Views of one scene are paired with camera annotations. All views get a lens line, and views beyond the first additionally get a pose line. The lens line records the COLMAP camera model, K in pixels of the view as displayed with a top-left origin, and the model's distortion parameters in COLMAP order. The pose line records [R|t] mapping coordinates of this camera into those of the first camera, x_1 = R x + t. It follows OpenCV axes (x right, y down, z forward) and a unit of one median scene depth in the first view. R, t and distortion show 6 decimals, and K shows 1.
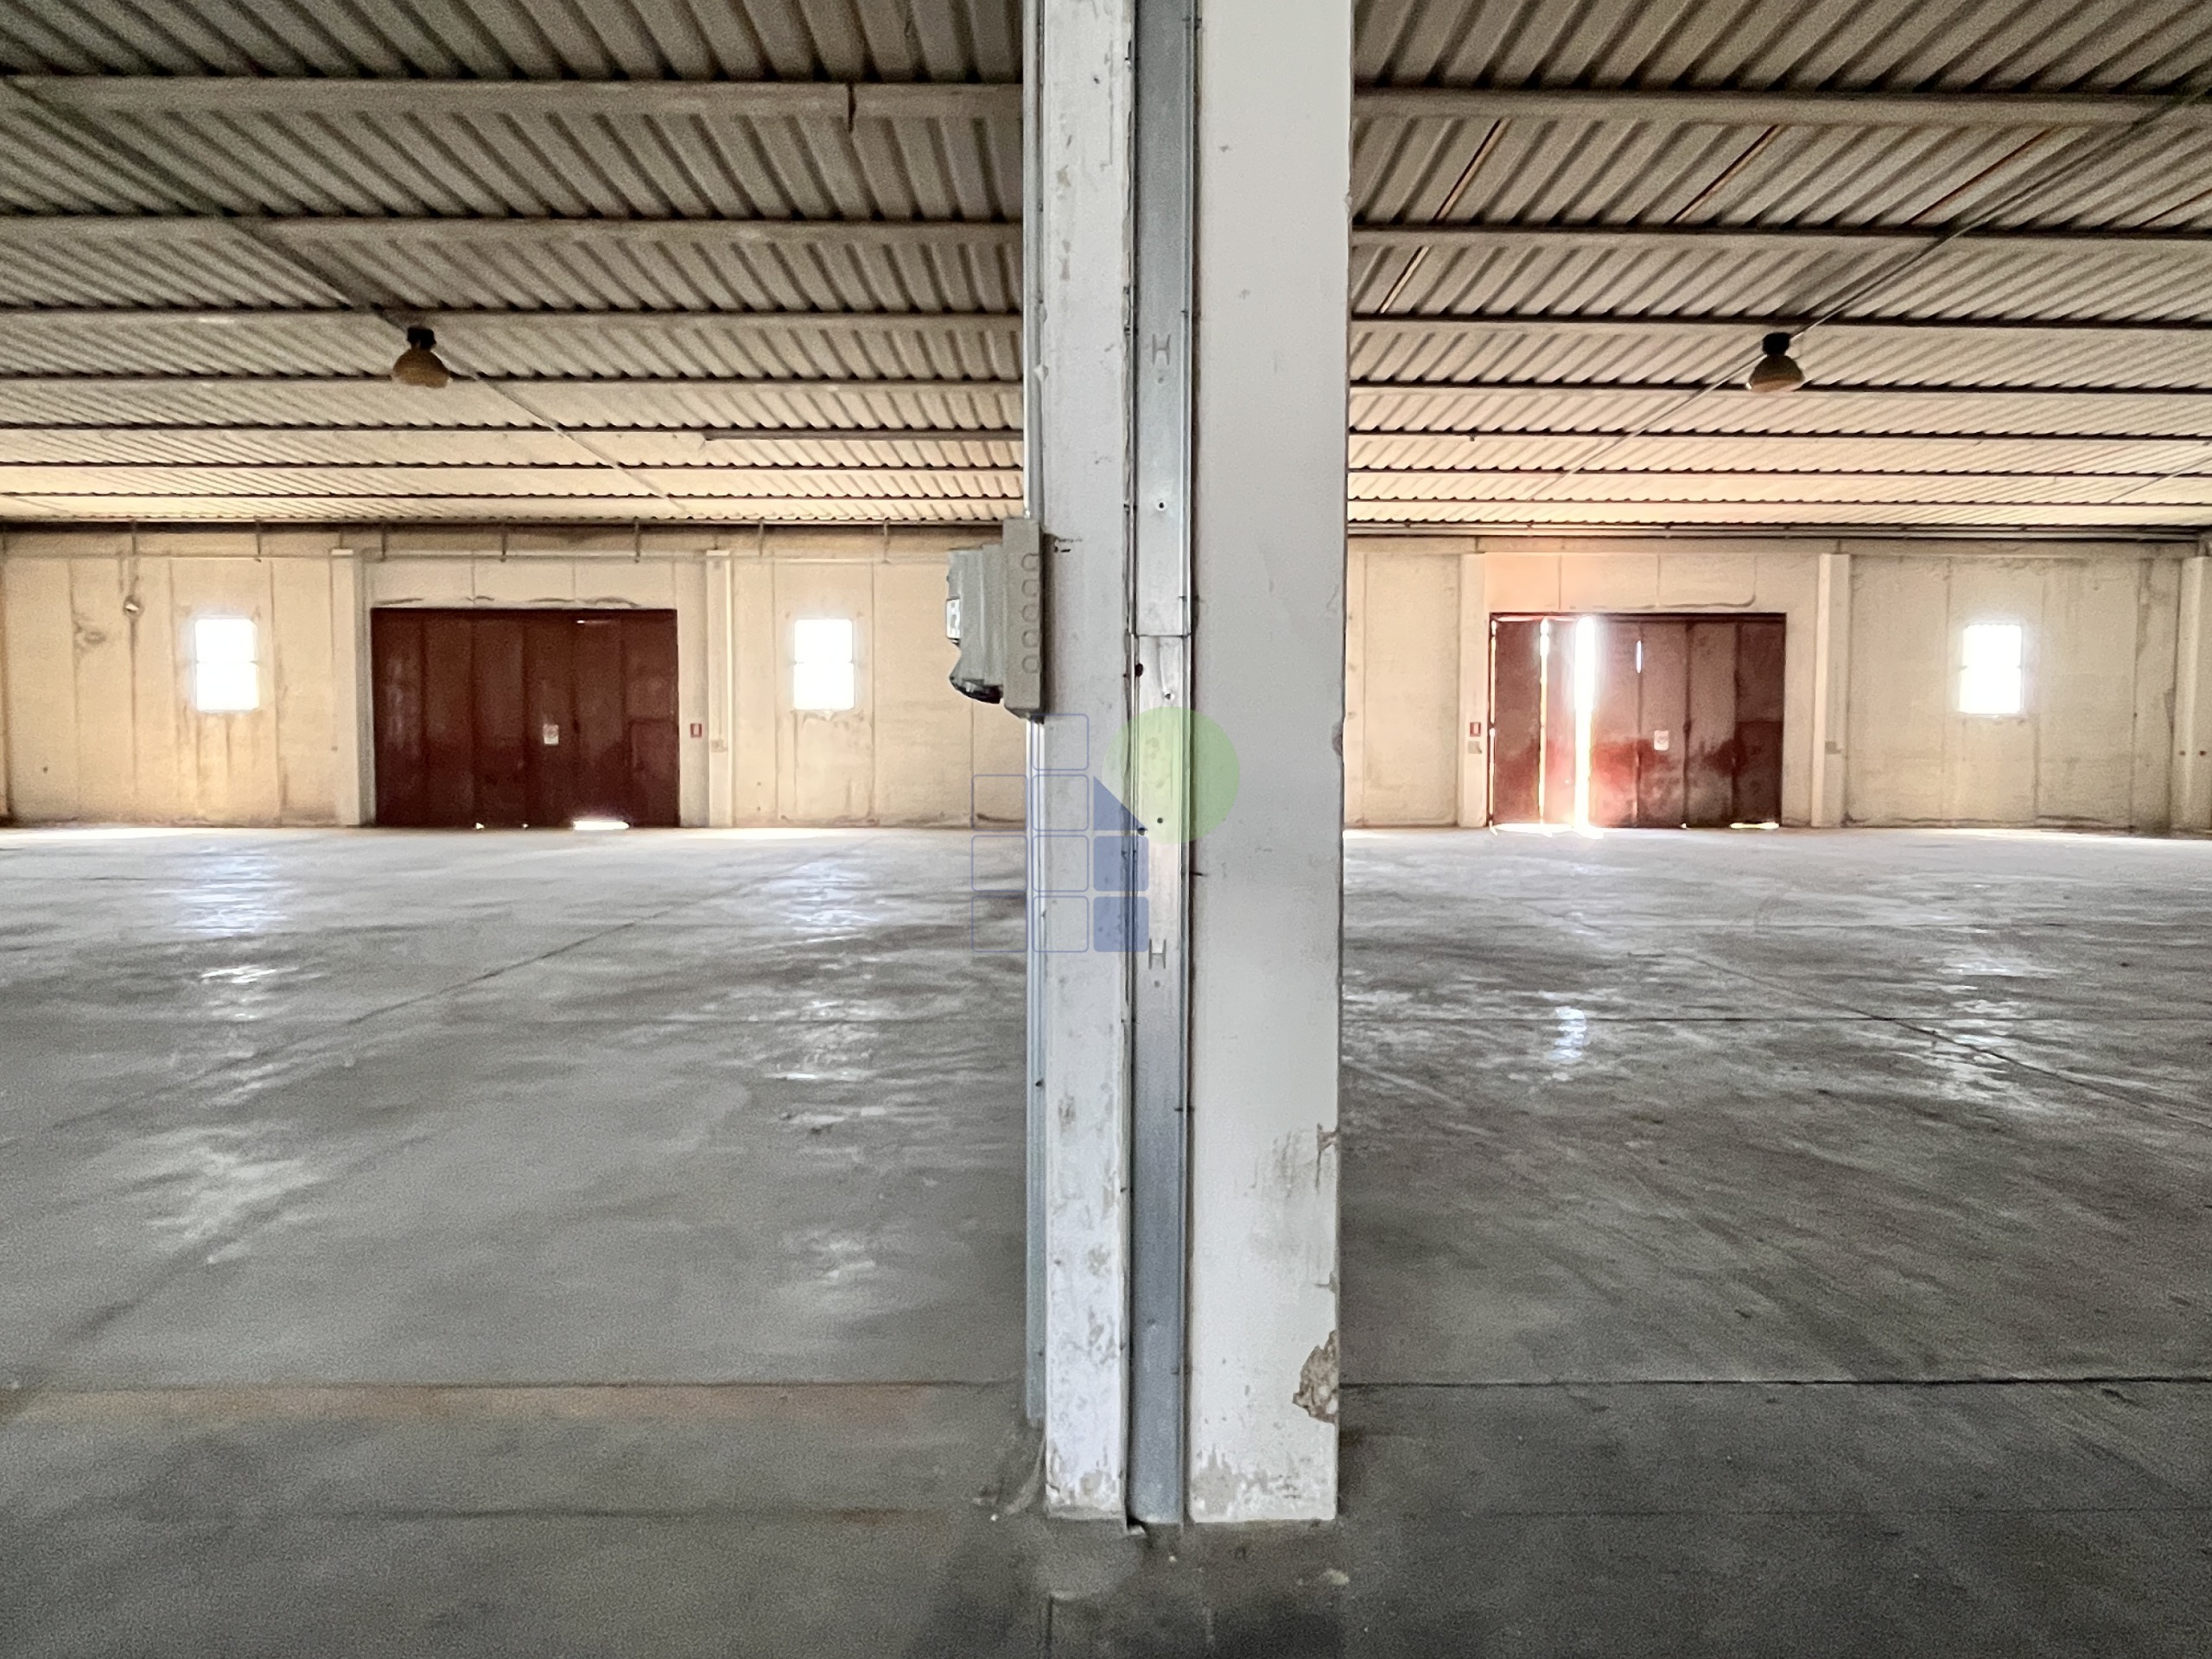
lens RADIAL K [[1361.3, 0, 1111.2], [0, 1361.3, 834.9], [0, 0, 1]] dist [-0.003845, -0.000710]
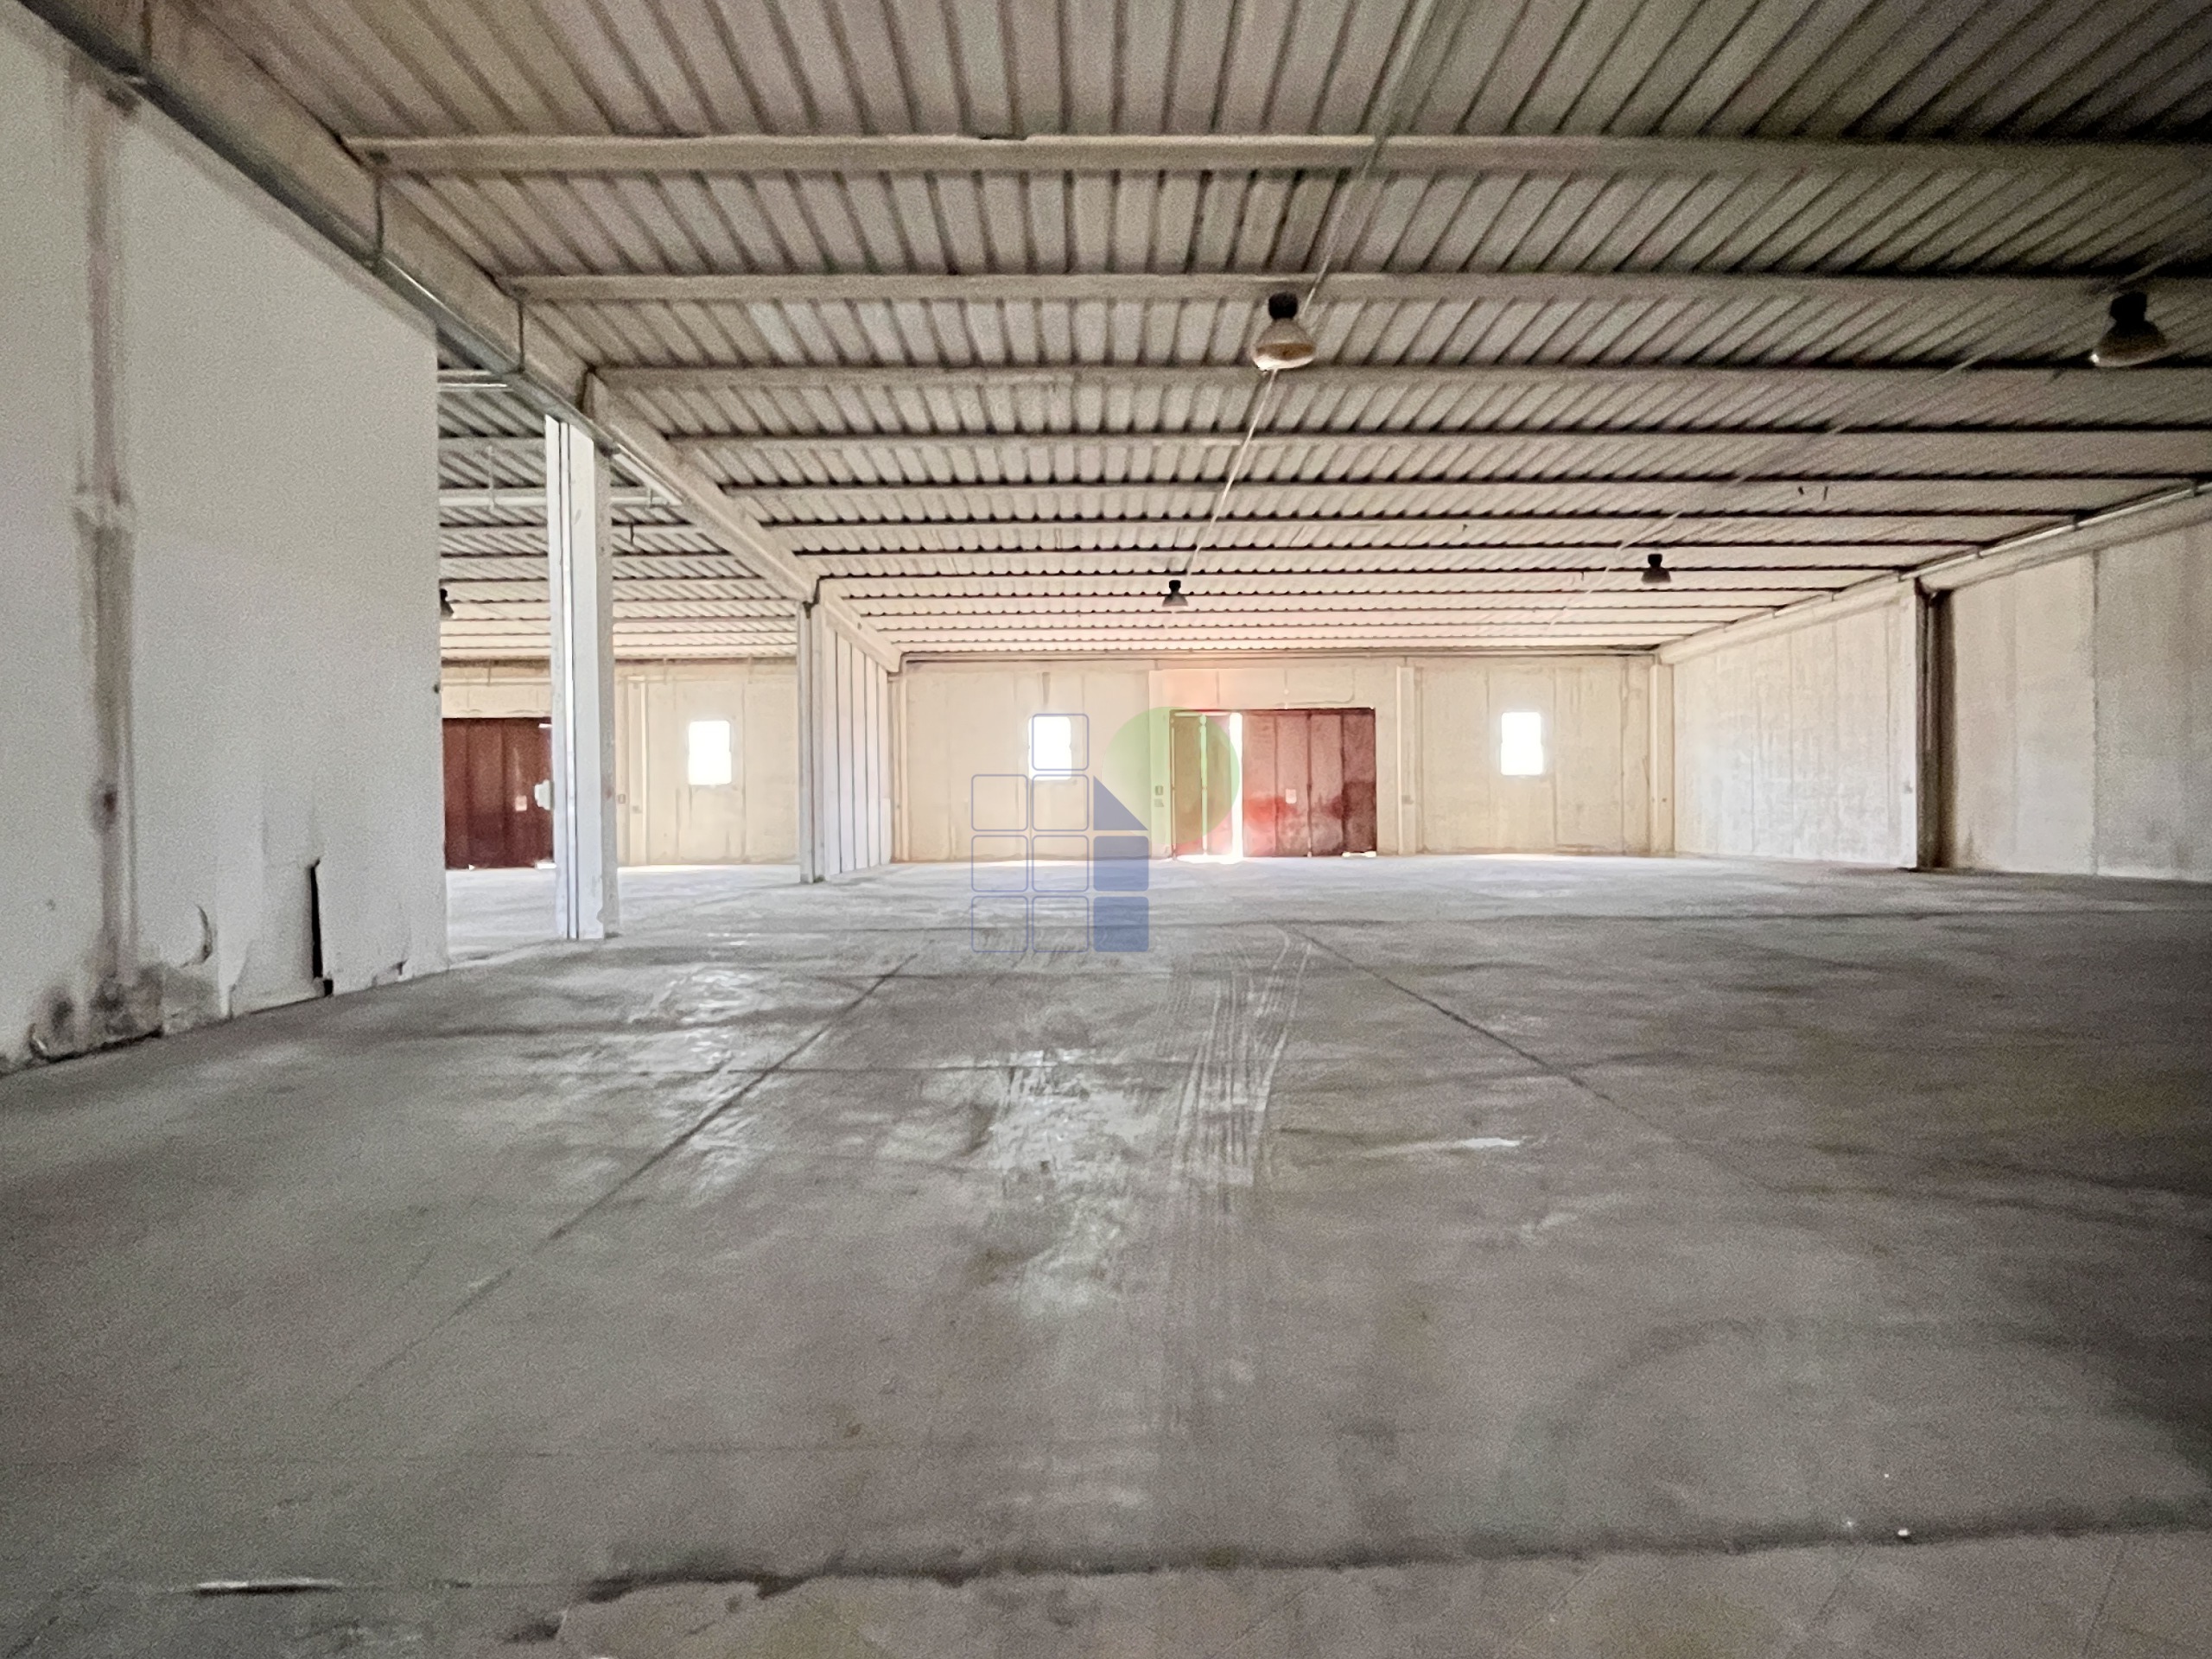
lens RADIAL K [[1361.3, 0, 1111.2], [0, 1361.3, 834.9], [0, 0, 1]] dist [-0.003845, -0.000710]
pose [[0.999896, -0.014086, 0.003032, 0.210662], [0.014194, 0.999137, -0.039045, 0.025371], [-0.002480, 0.039084, 0.999233, -0.446017]]
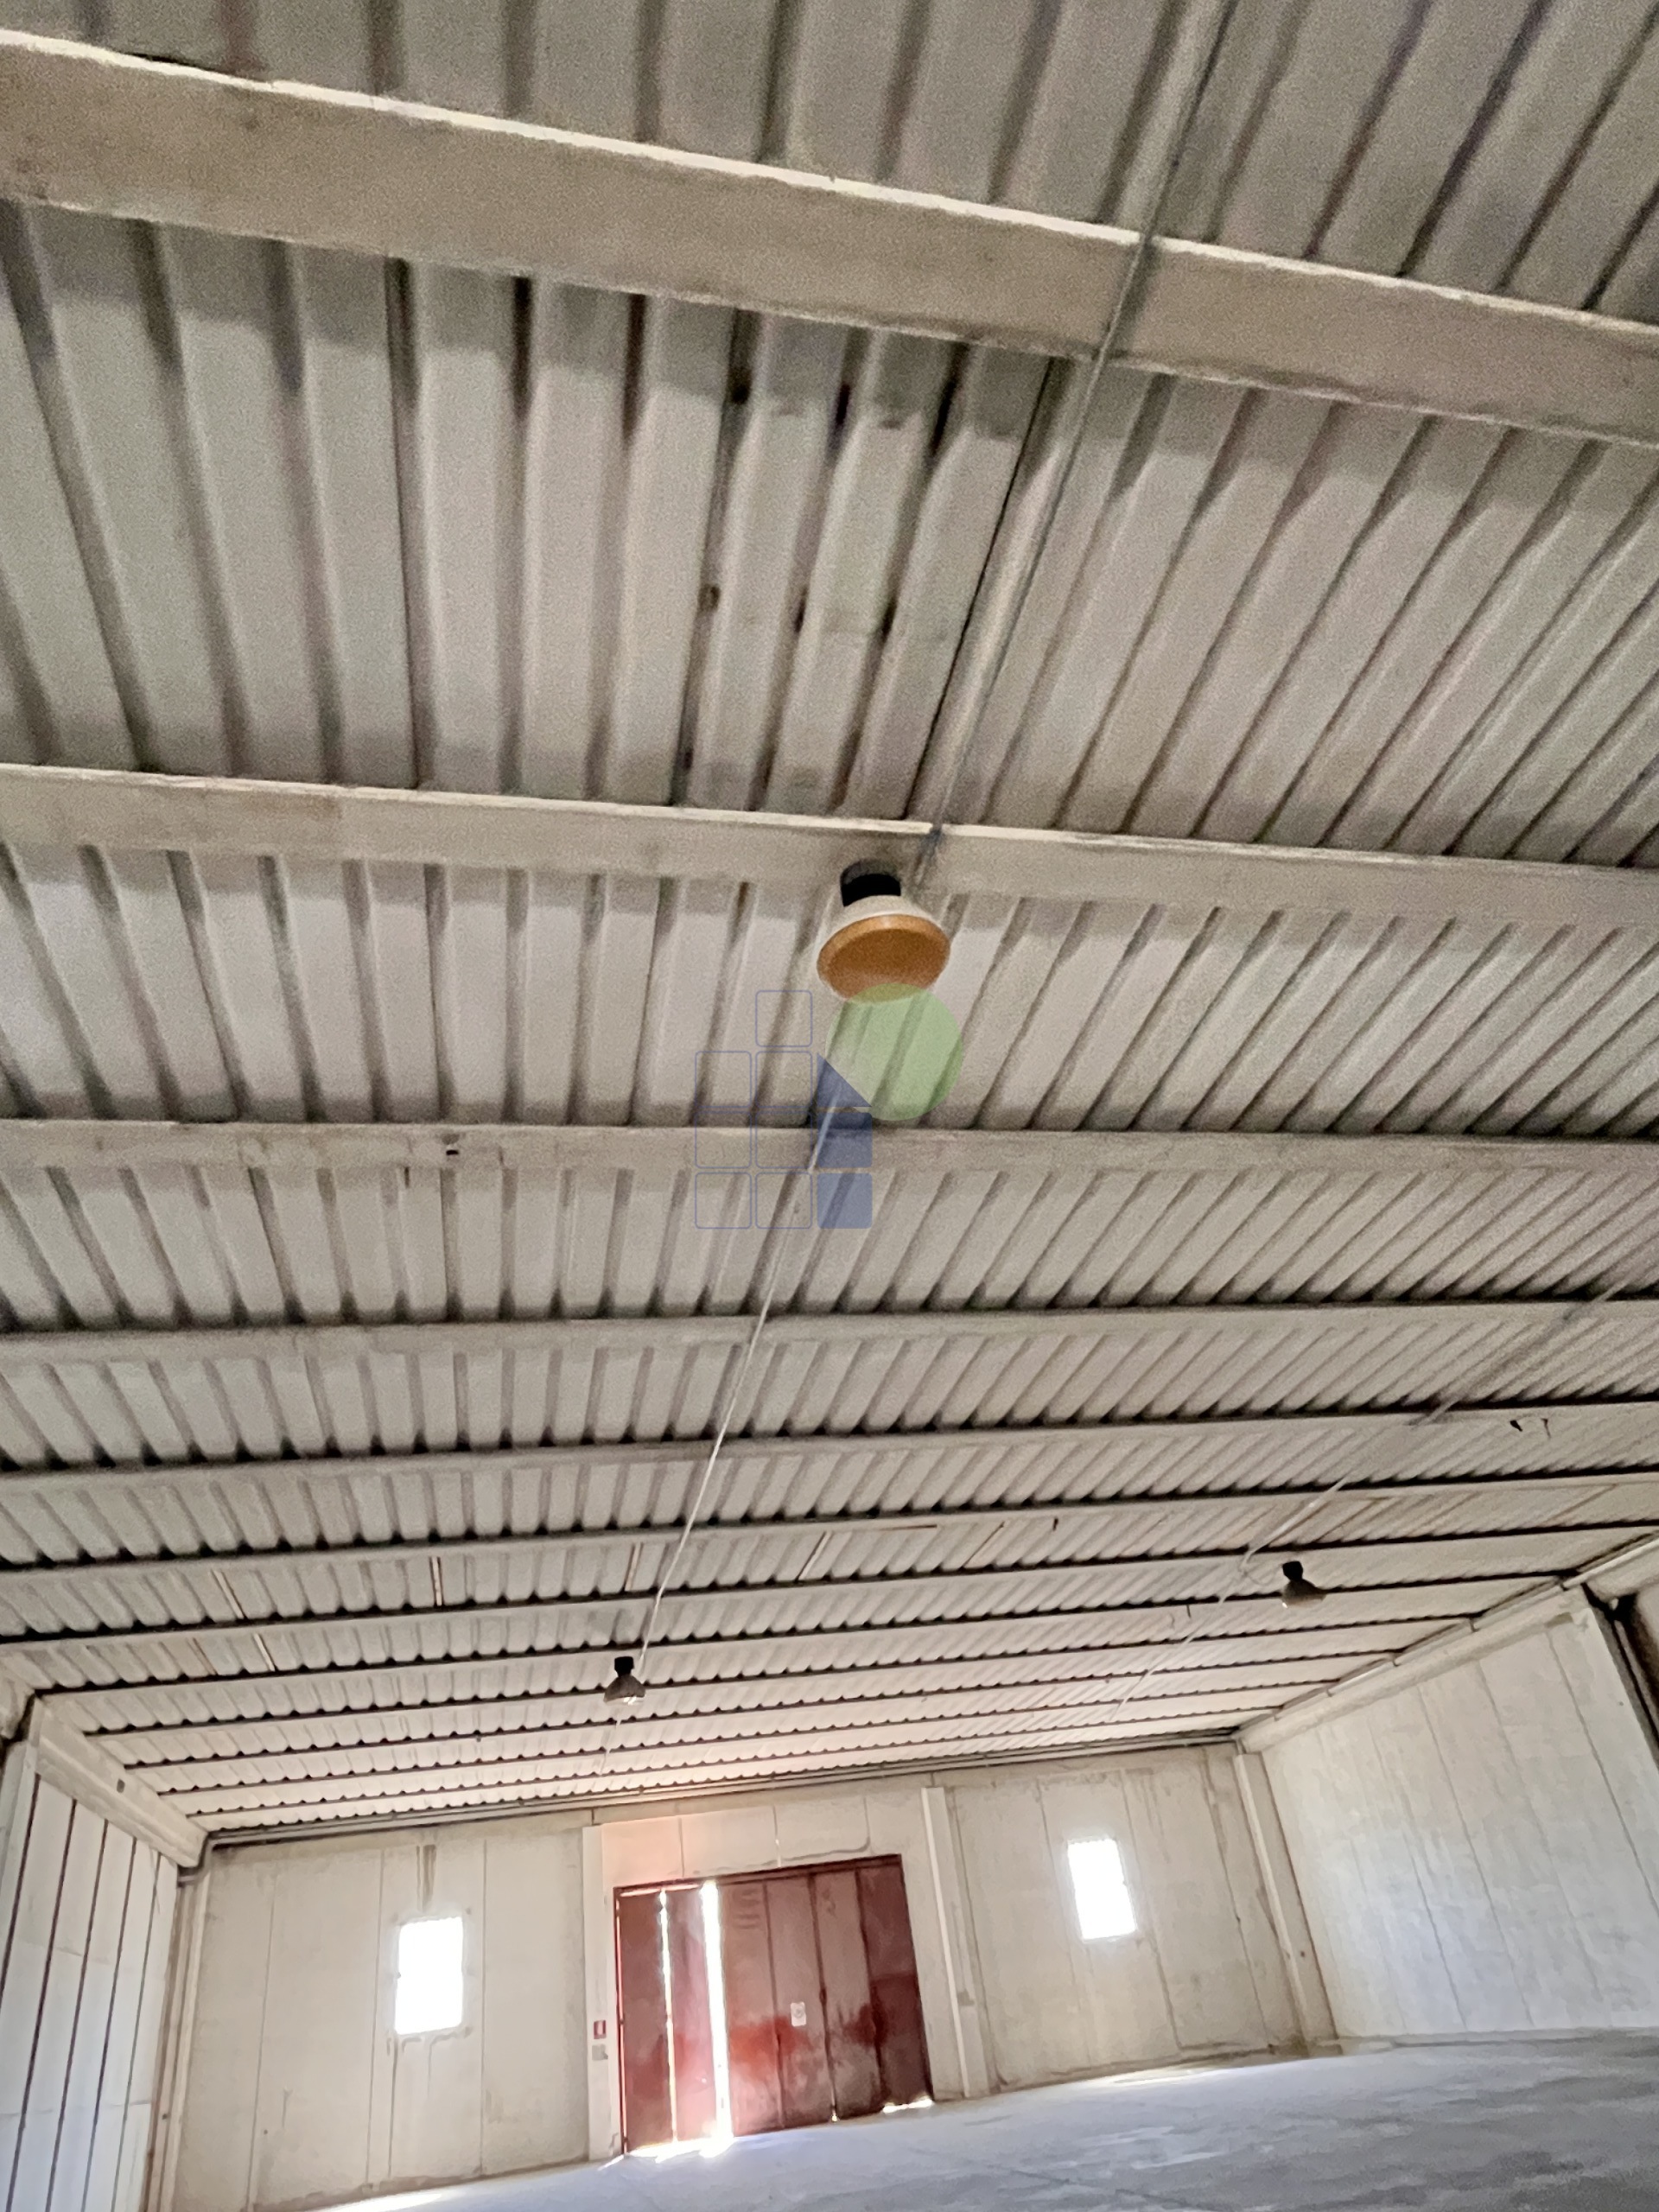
lens RADIAL K [[1361.3, 0, 835.5], [0, 1361.3, 1107.4], [0, 0, 1]] dist [-0.003845, -0.000710]
pose [[0.975352, 0.001880, 0.220645, 0.216814], [0.132508, 0.794584, -0.592518, -0.005568], [-0.176435, 0.607151, 0.774750, -0.154248]]
